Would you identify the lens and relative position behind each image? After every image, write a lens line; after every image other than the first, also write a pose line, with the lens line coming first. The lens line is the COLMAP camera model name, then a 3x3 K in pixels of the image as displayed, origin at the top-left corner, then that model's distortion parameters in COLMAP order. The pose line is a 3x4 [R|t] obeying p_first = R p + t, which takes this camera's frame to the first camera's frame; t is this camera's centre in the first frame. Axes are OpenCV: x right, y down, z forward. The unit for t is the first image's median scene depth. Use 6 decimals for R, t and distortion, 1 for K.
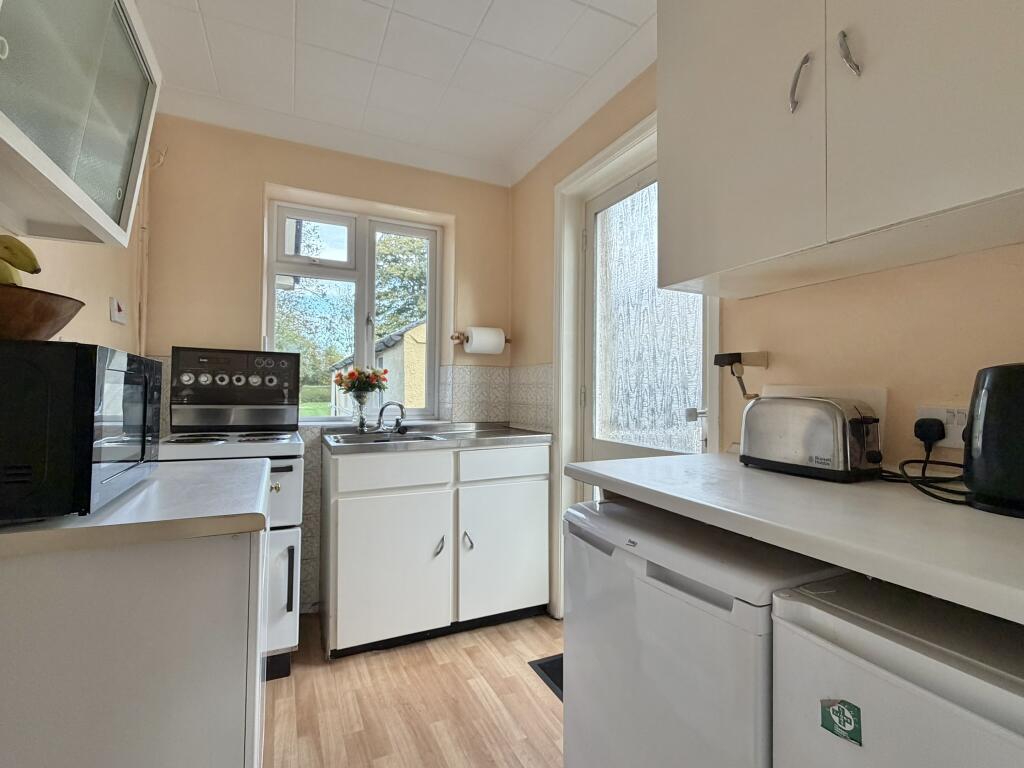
lens RADIAL K [[478.9, 0, 507.9], [0, 478.9, 382.5], [0, 0, 1]] dist [-0.001467, 0.000139]
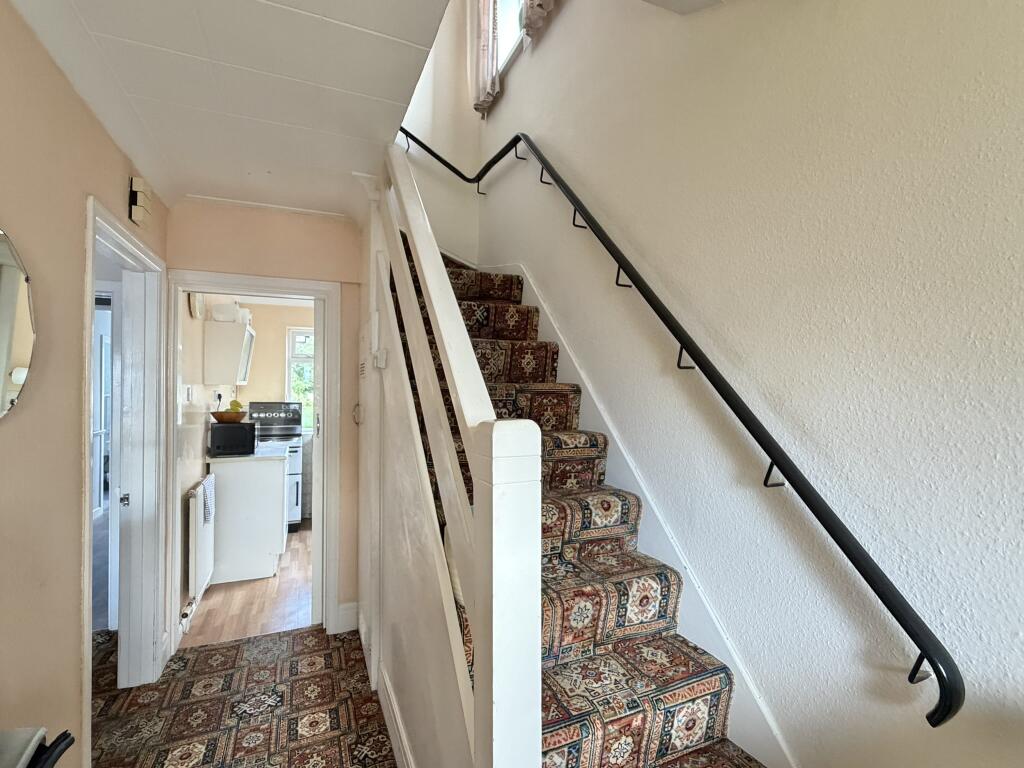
lens RADIAL K [[478.9, 0, 516.6], [0, 478.9, 384.7], [0, 0, 1]] dist [-0.001467, 0.000139]
pose [[0.999281, -0.010755, -0.036344, 0.824210], [0.011138, 0.999884, 0.010361, -0.192785], [0.036228, -0.010758, 0.999286, -1.525826]]
